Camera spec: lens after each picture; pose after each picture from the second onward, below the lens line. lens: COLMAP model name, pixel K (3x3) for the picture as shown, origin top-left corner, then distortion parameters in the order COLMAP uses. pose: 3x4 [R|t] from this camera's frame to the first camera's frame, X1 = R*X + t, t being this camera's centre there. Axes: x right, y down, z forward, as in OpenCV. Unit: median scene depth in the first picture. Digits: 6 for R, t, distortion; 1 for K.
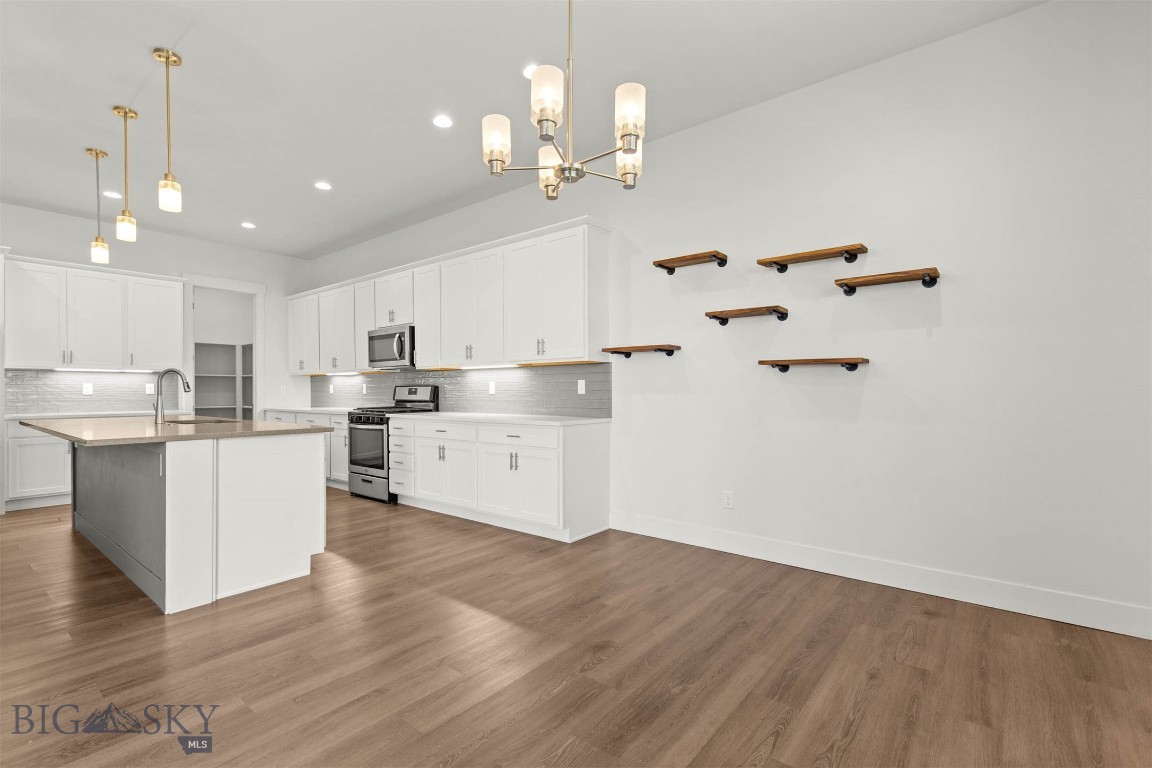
lens RADIAL K [[519.0, 0, 577.6], [0, 519.0, 390.3], [0, 0, 1]] dist [0.008478, -0.001952]
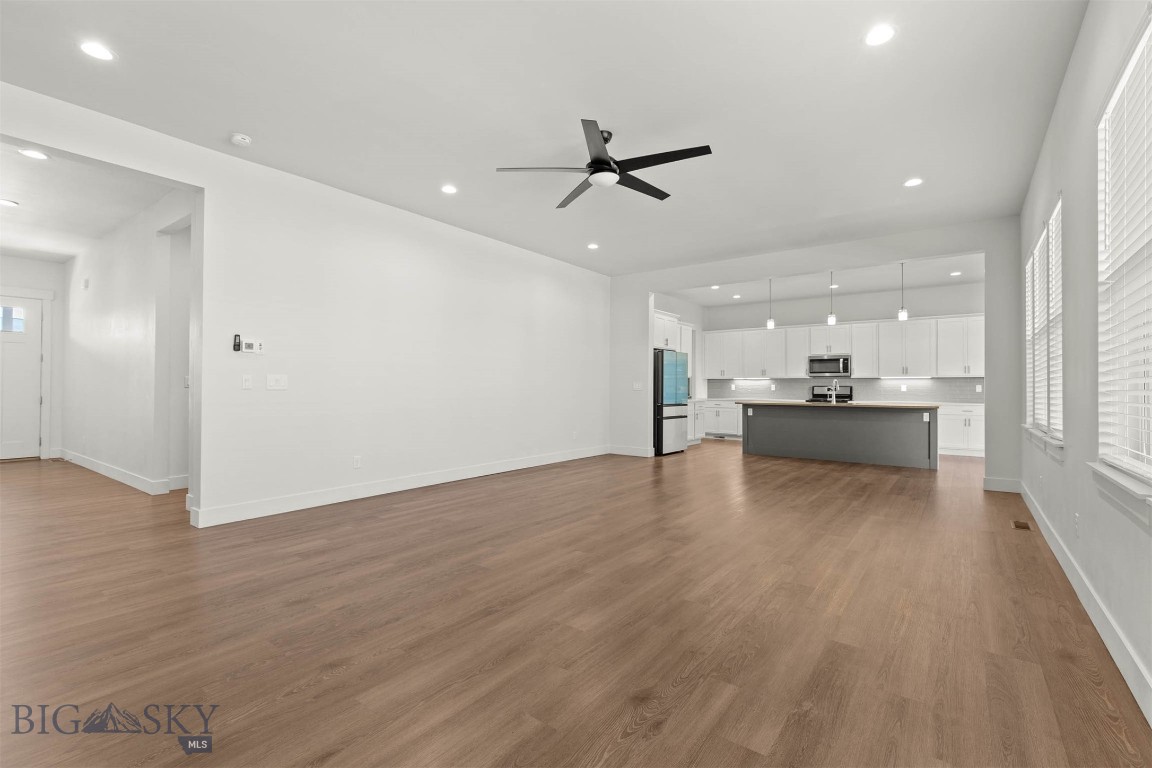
lens RADIAL K [[519.0, 0, 573.0], [0, 519.0, 382.4], [0, 0, 1]] dist [0.008478, -0.001952]
pose [[0.999428, 0.009050, 0.032587, -1.444806], [-0.008738, 0.999915, -0.009694, 0.002738], [-0.032672, 0.009404, 0.999422, -0.891651]]
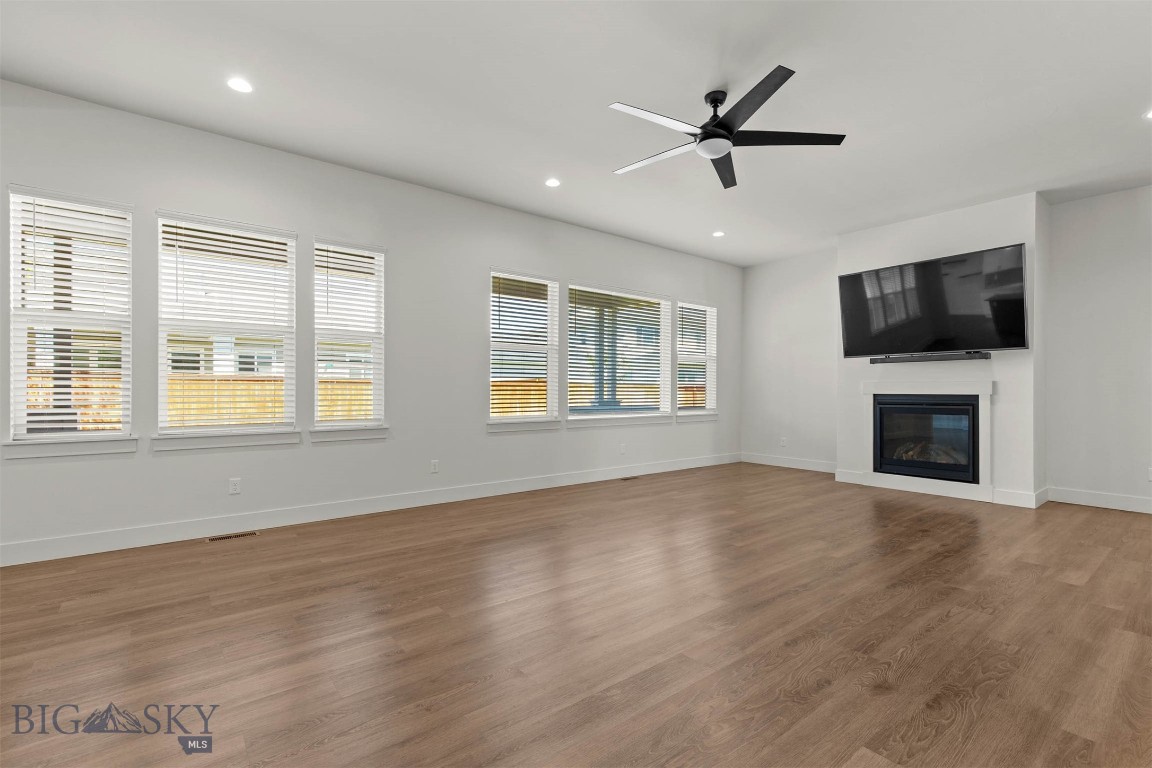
lens RADIAL K [[519.0, 0, 571.7], [0, 519.0, 389.0], [0, 0, 1]] dist [0.008478, -0.001952]
pose [[-0.974981, 0.000398, 0.222287, -1.348245], [-0.000333, 0.999995, -0.003253, 0.004002], [-0.222287, -0.003246, -0.974976, 0.550839]]
